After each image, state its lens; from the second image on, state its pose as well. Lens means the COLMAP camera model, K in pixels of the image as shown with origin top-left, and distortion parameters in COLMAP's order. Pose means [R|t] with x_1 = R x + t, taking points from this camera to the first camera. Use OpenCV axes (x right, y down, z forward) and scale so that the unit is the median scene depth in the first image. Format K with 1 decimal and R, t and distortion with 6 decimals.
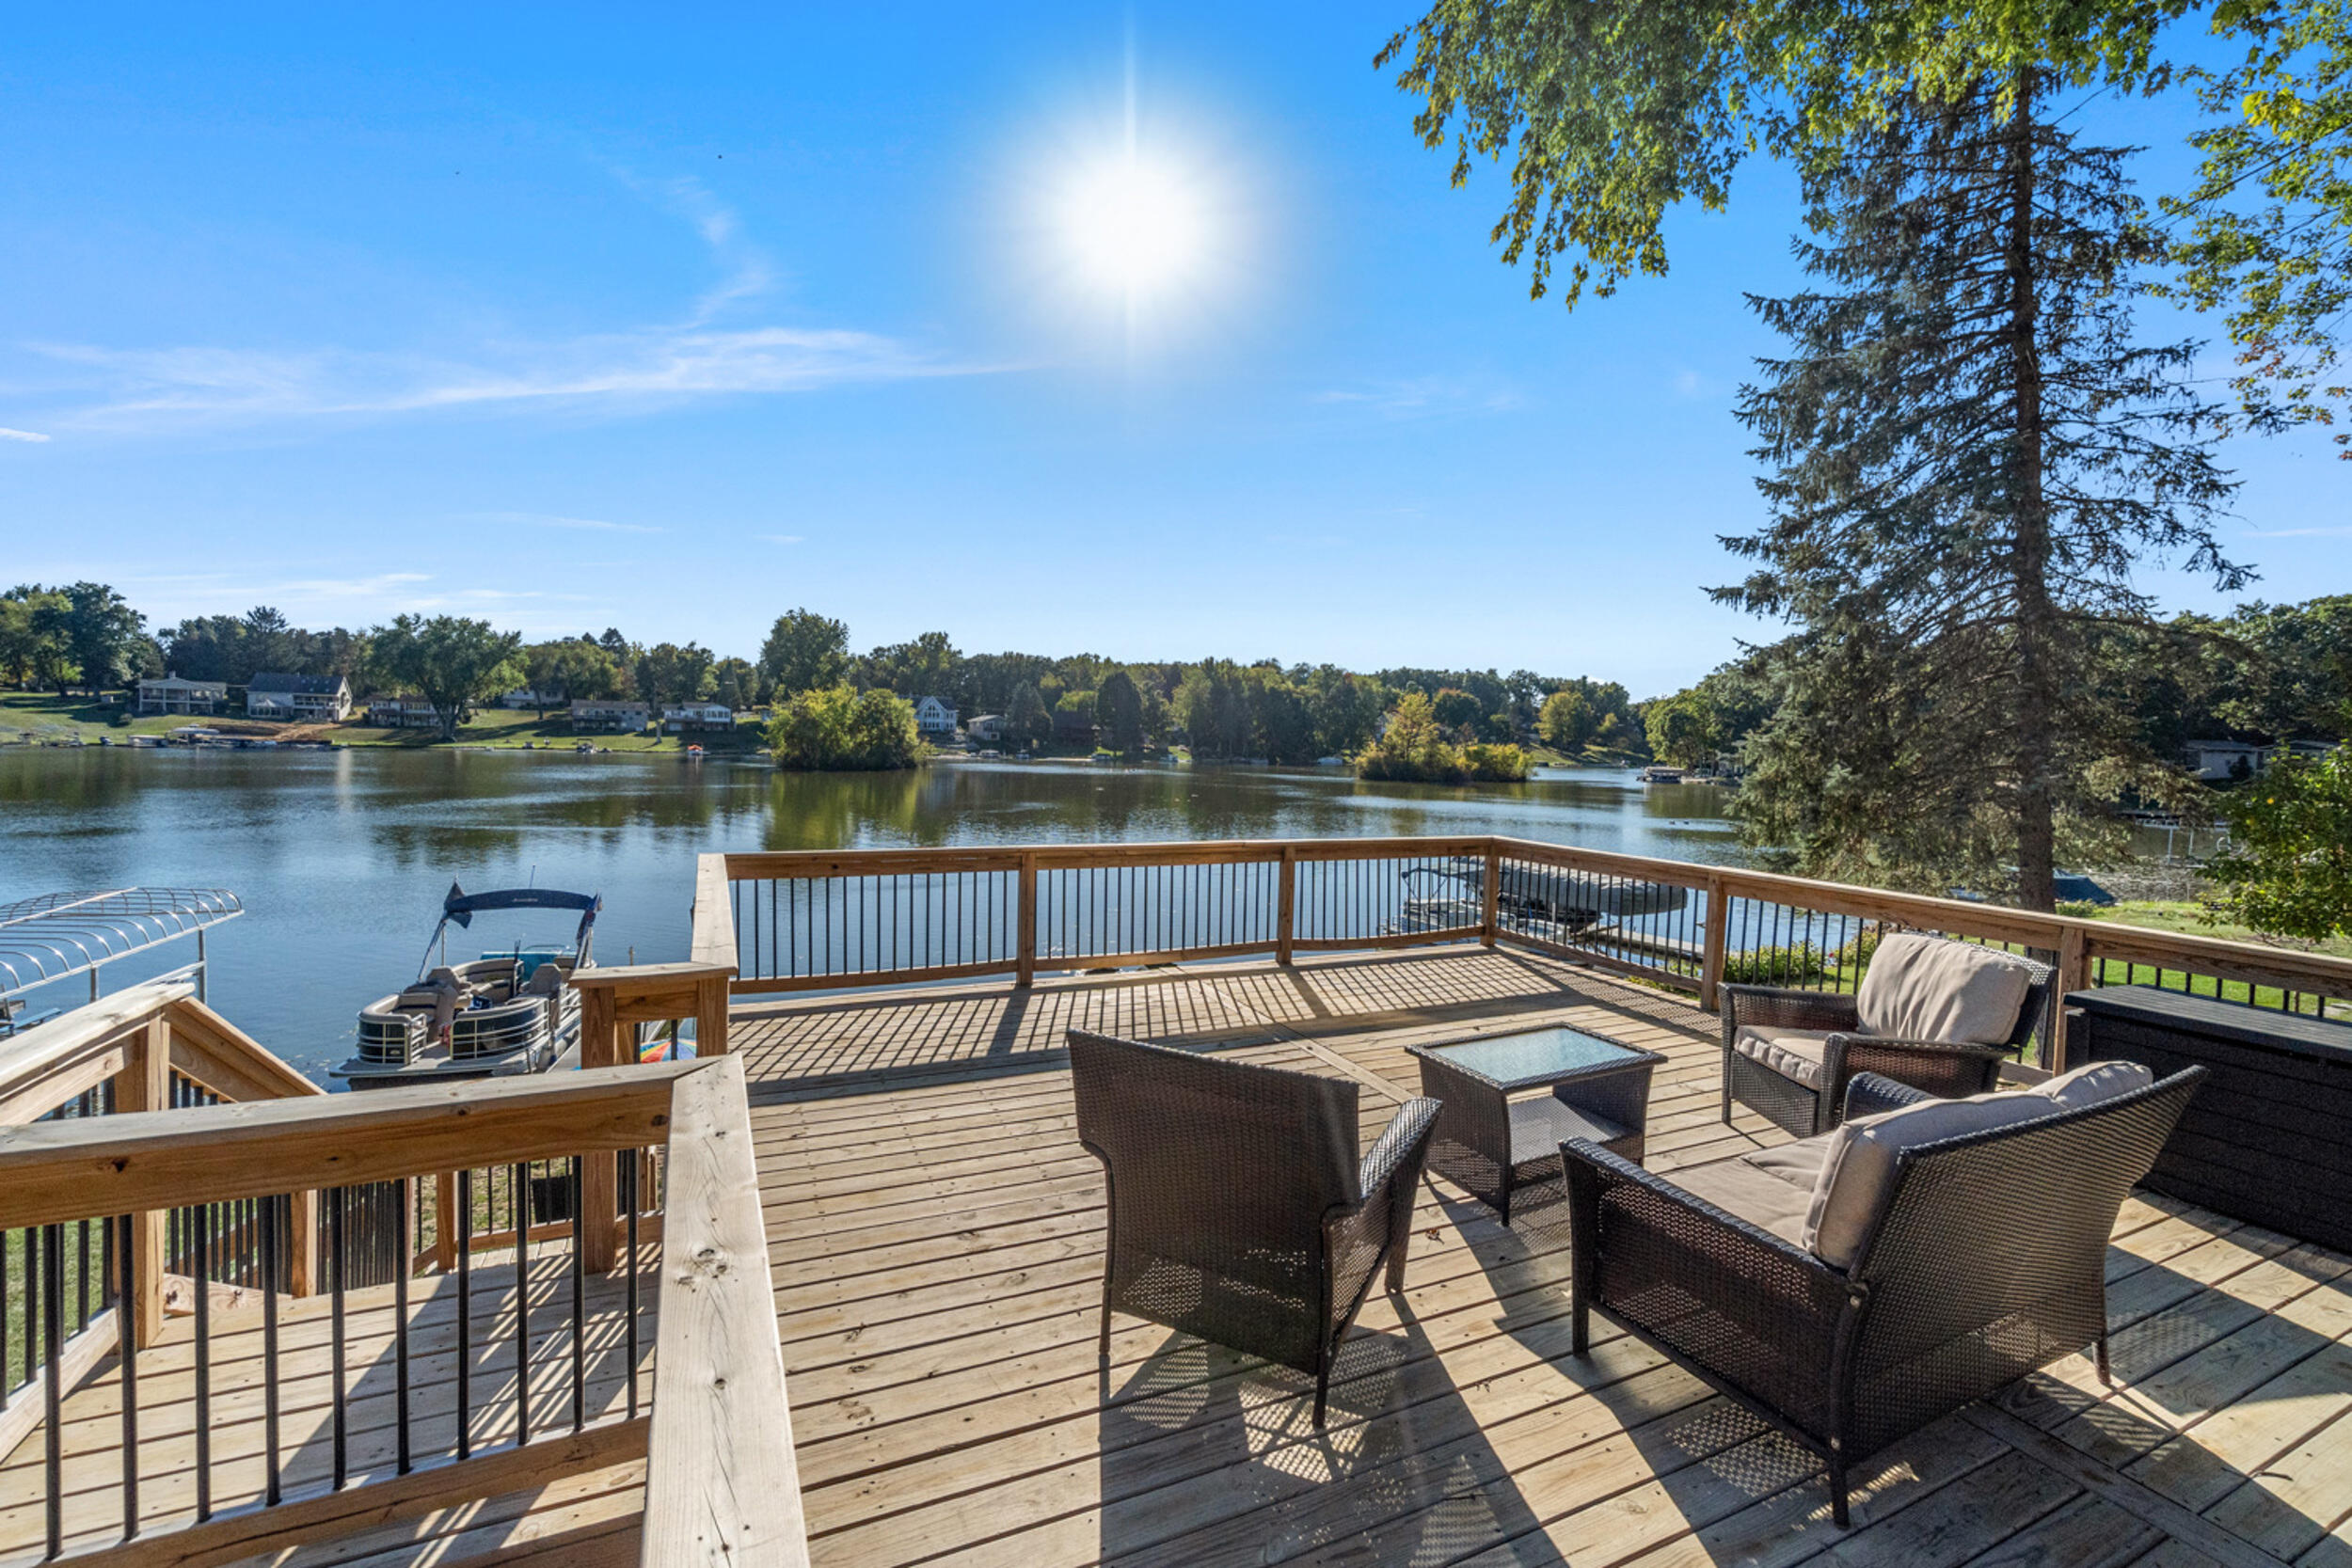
lens RADIAL K [[1003.6, 0, 1172.5], [0, 1003.6, 770.8], [0, 0, 1]] dist [-0.000656, 0.000016]
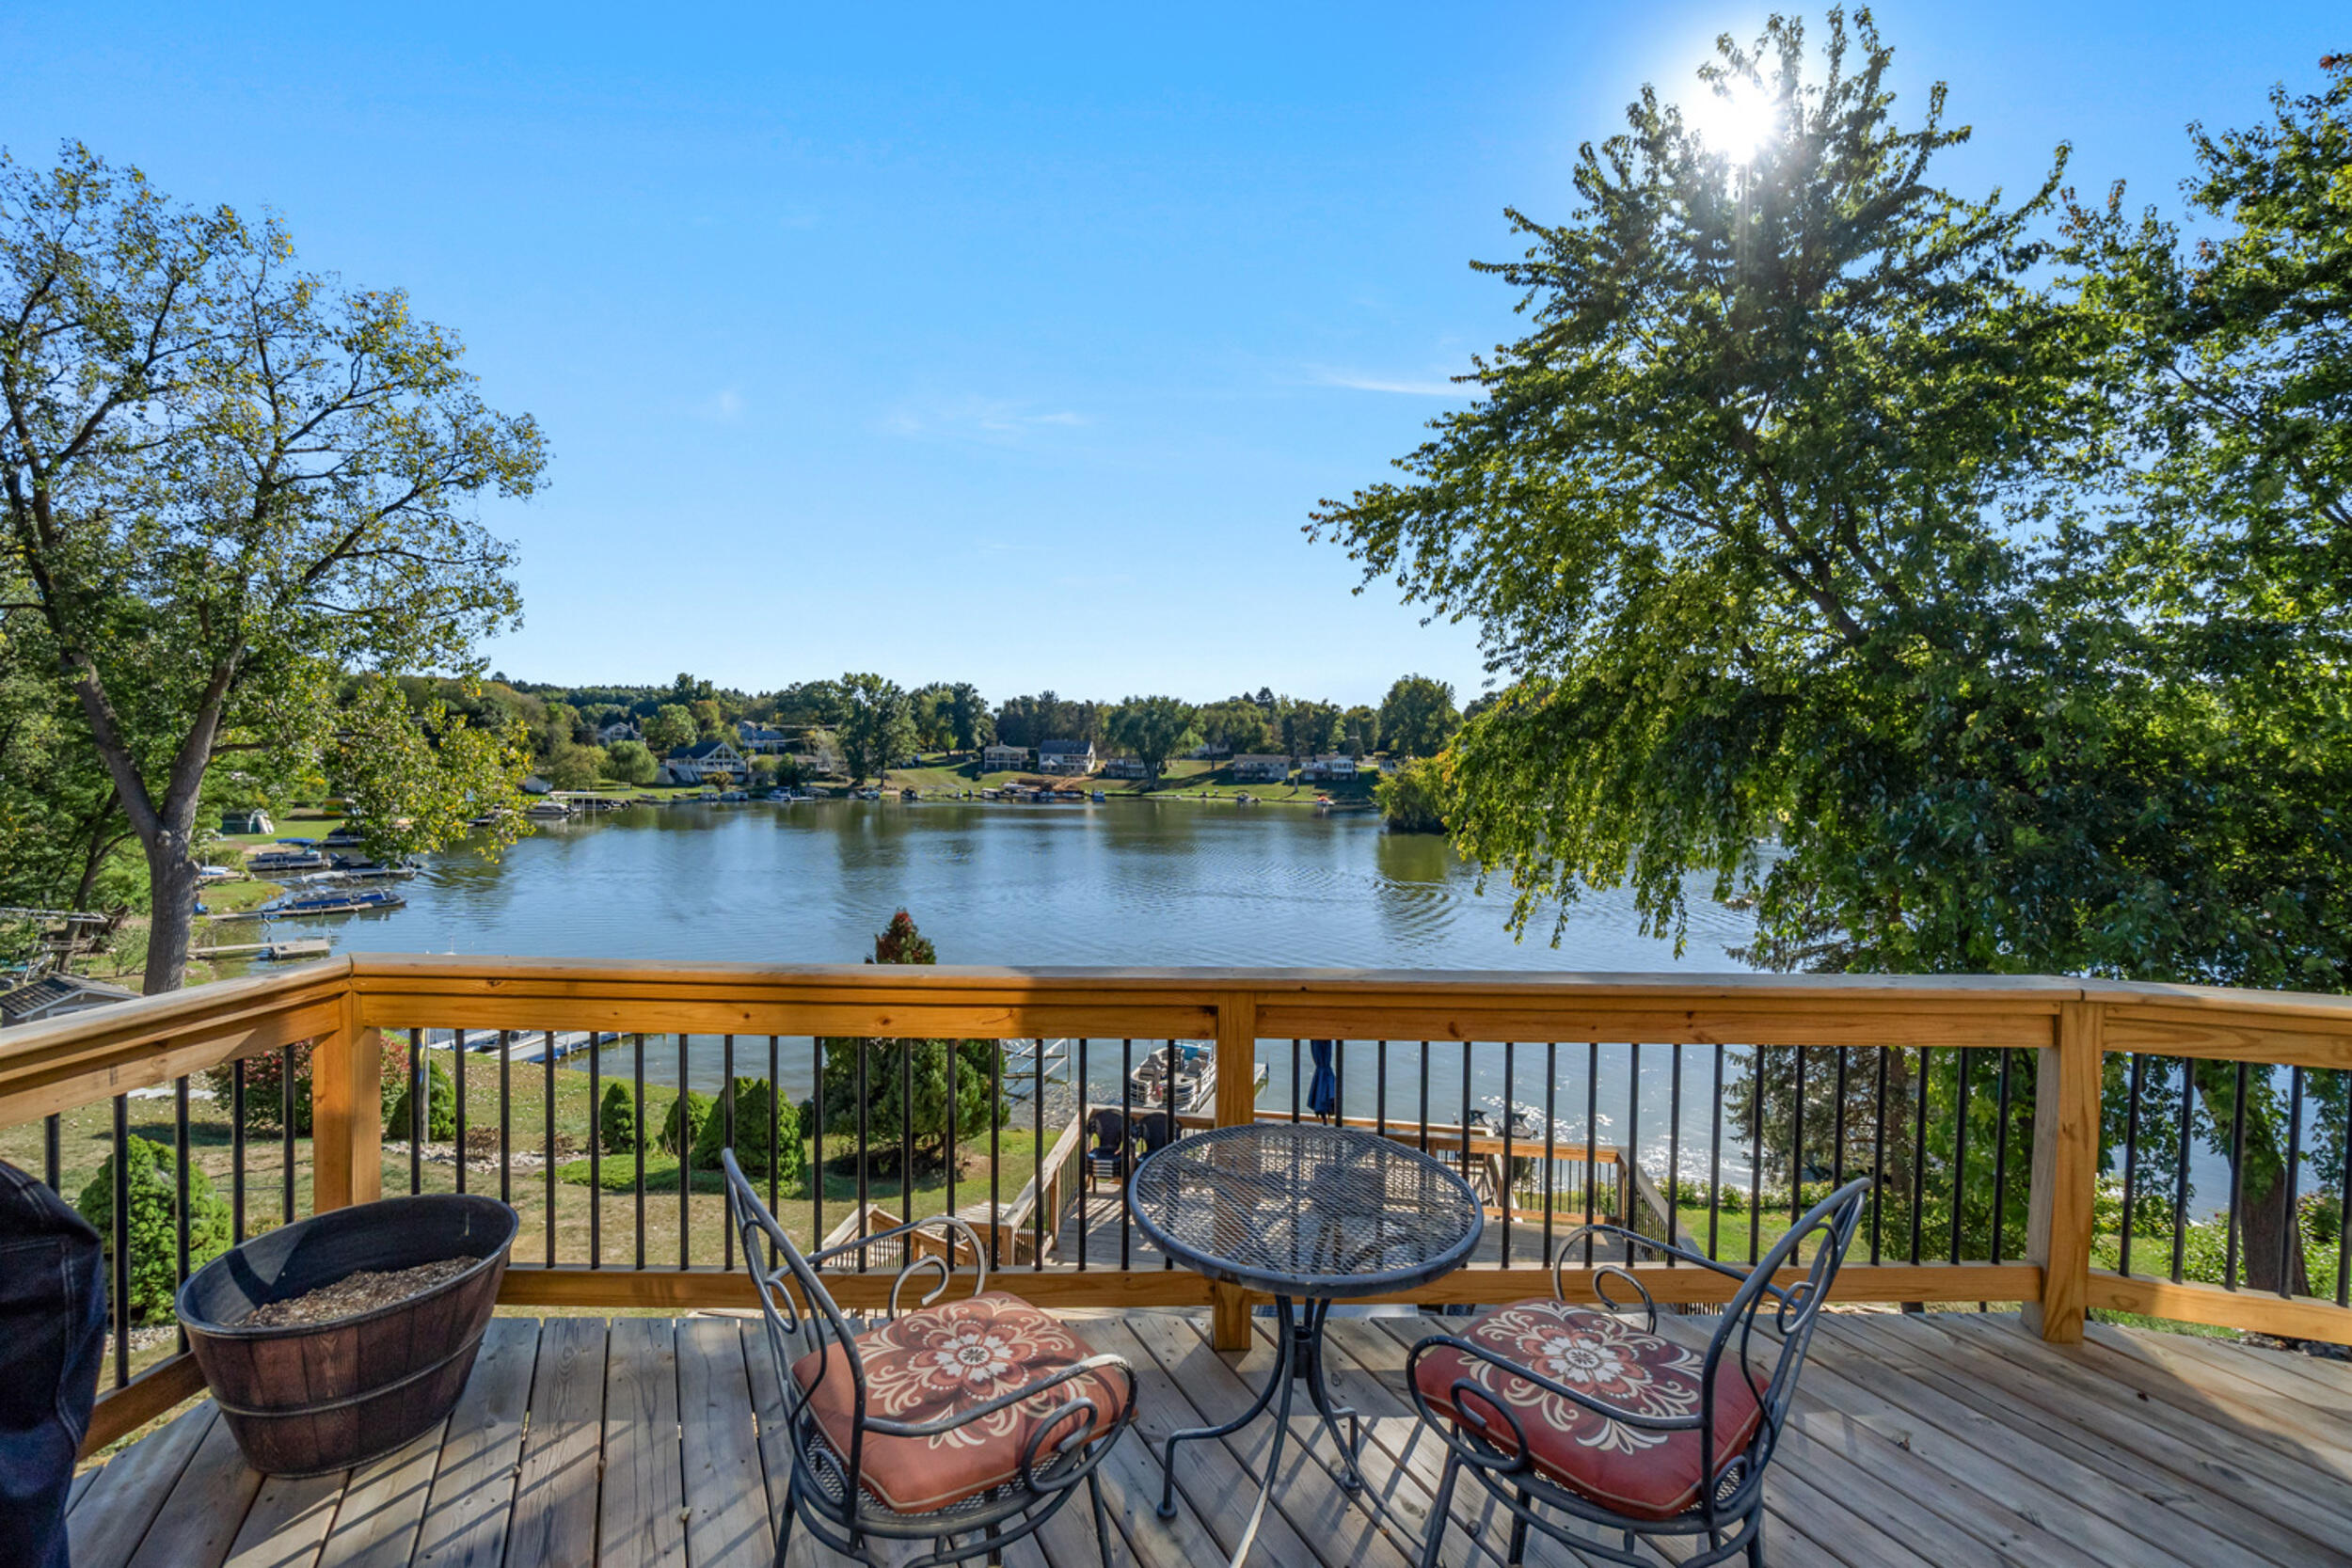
lens RADIAL K [[1014.8, 0, 1176.0], [0, 1014.8, 784.0], [0, 0, 1]] dist [0.001519, 0.000319]
pose [[0.825116, 0.013763, -0.564796, 0.053115], [-0.016355, 0.999866, 0.000470, -0.037887], [0.564727, 0.008849, 0.825230, -0.078474]]
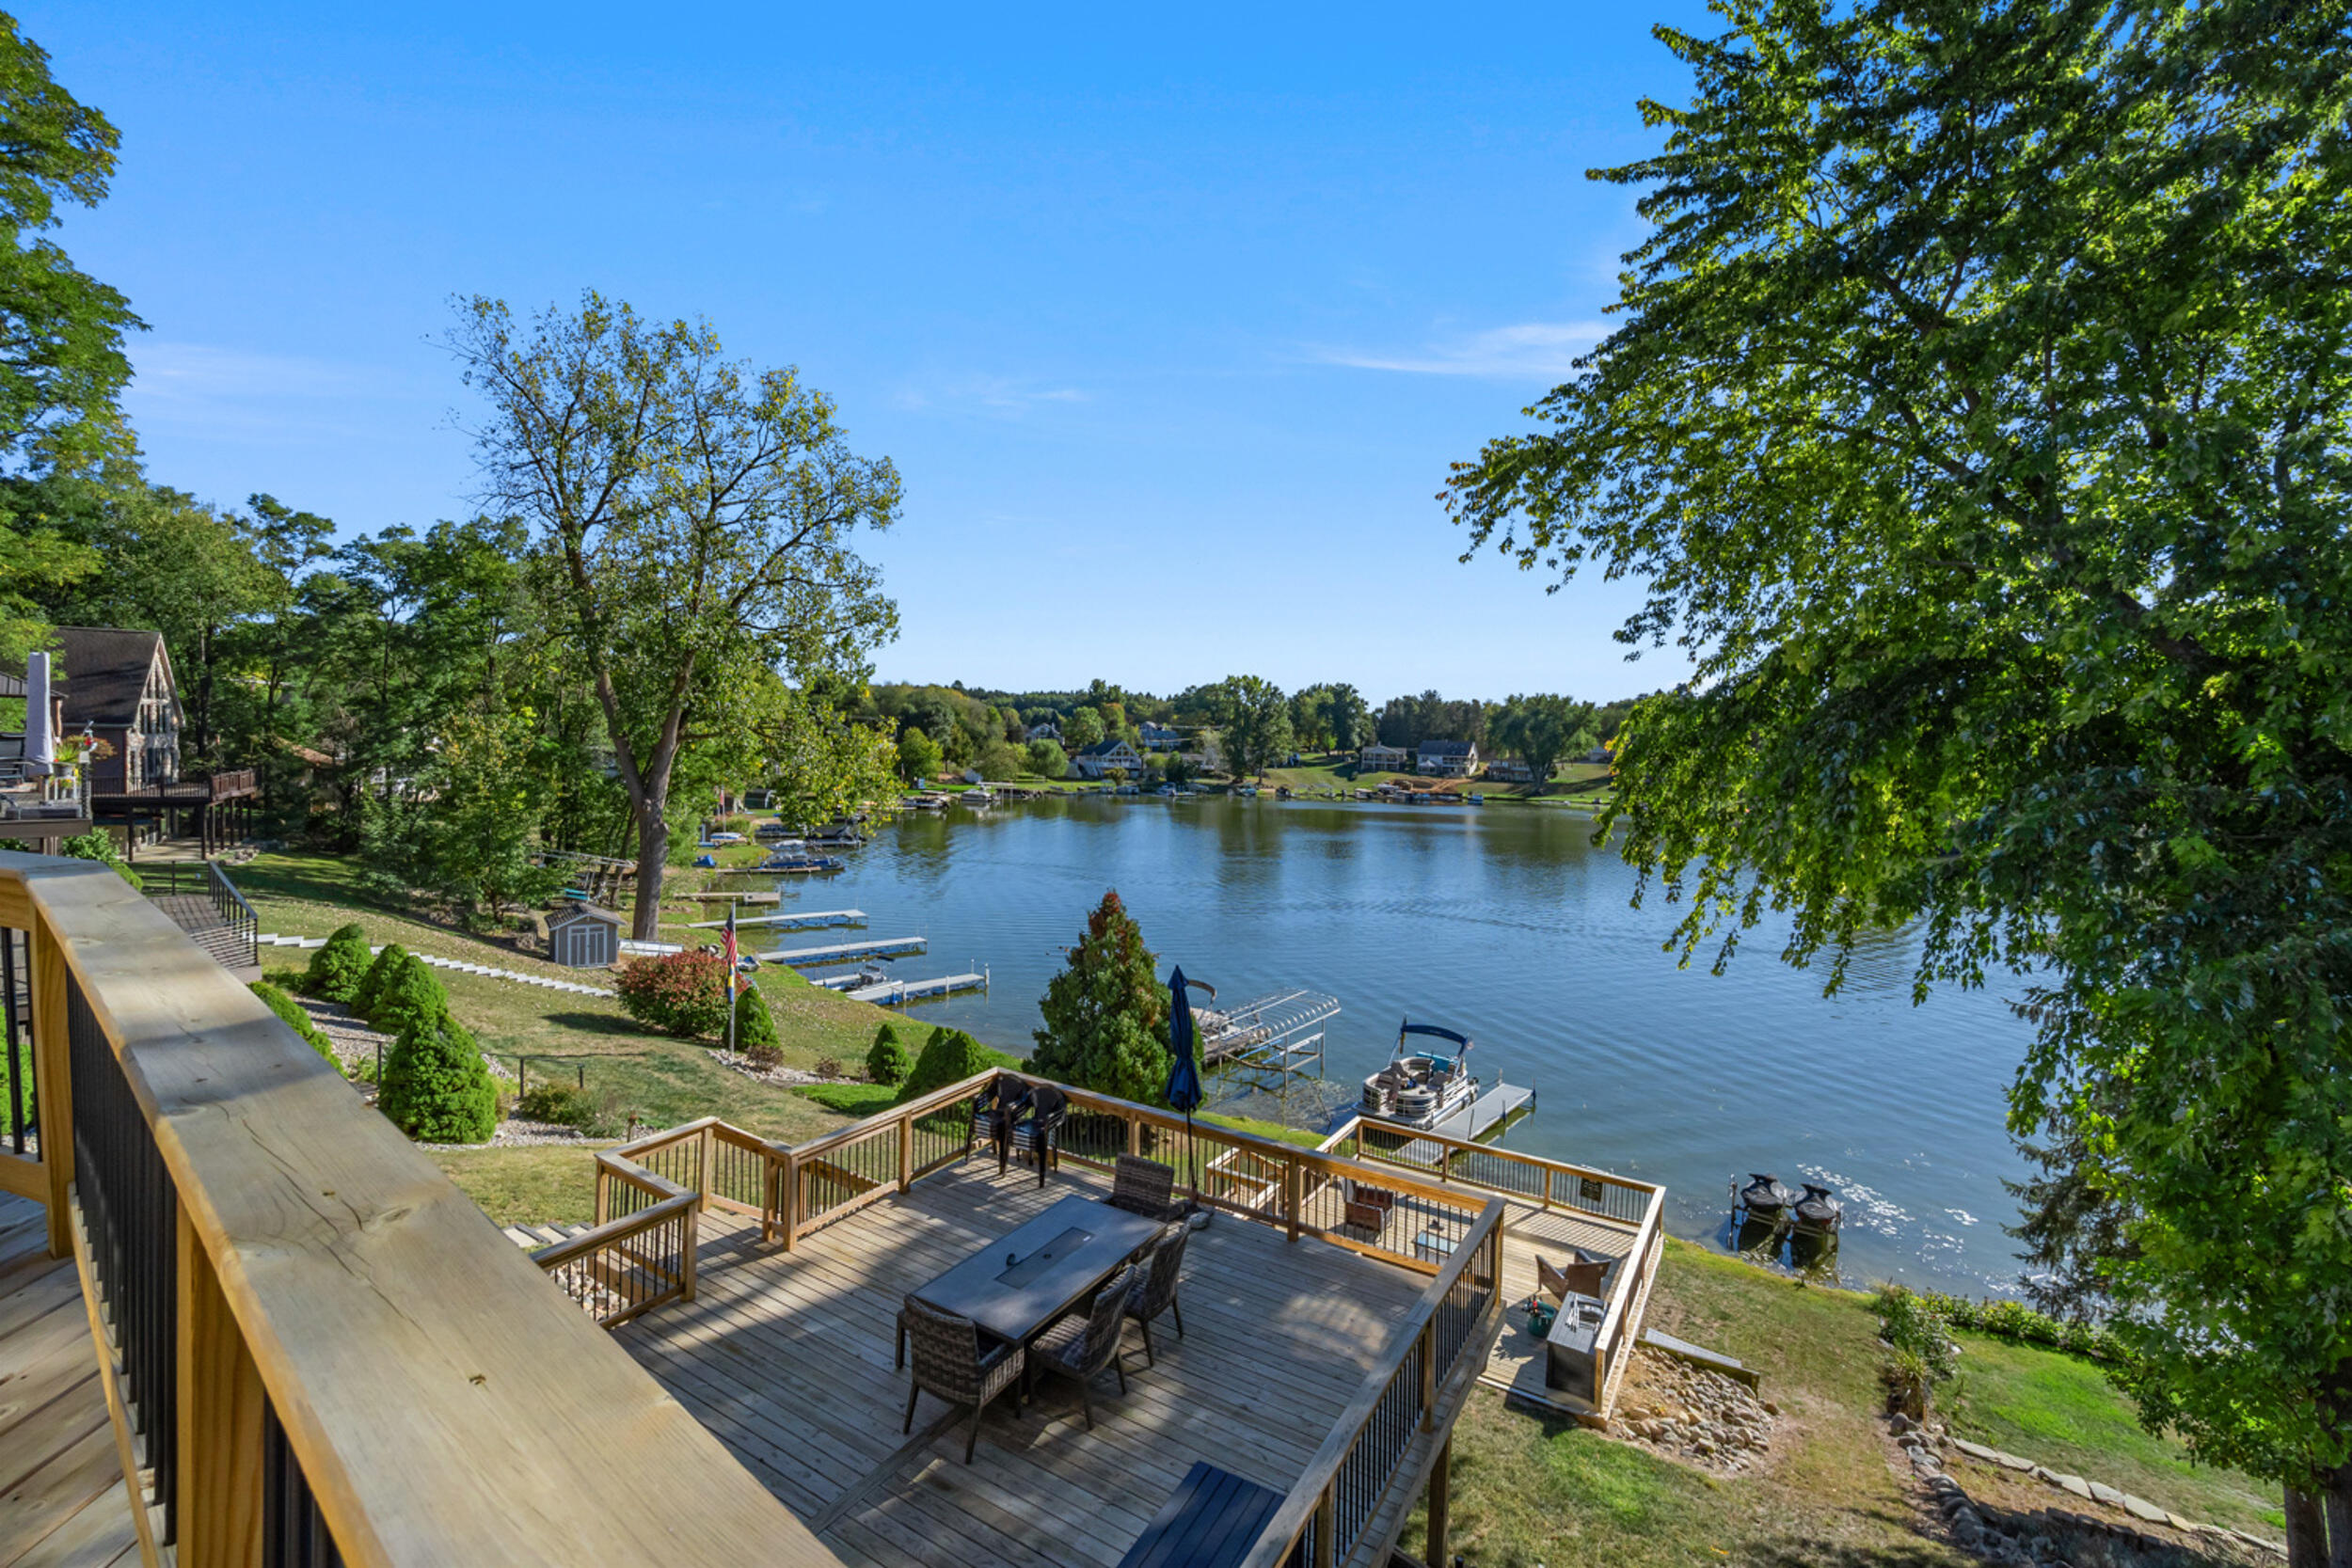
lens RADIAL K [[1018.8, 0, 1176.0], [0, 1018.8, 784.0], [0, 0, 1]] dist [-0.000111, -0.000009]
pose [[0.549798, 0.028307, -0.834818, 0.073612], [-0.037305, 0.999261, 0.009314, -0.036987], [0.834464, 0.026022, 0.550448, -0.056300]]
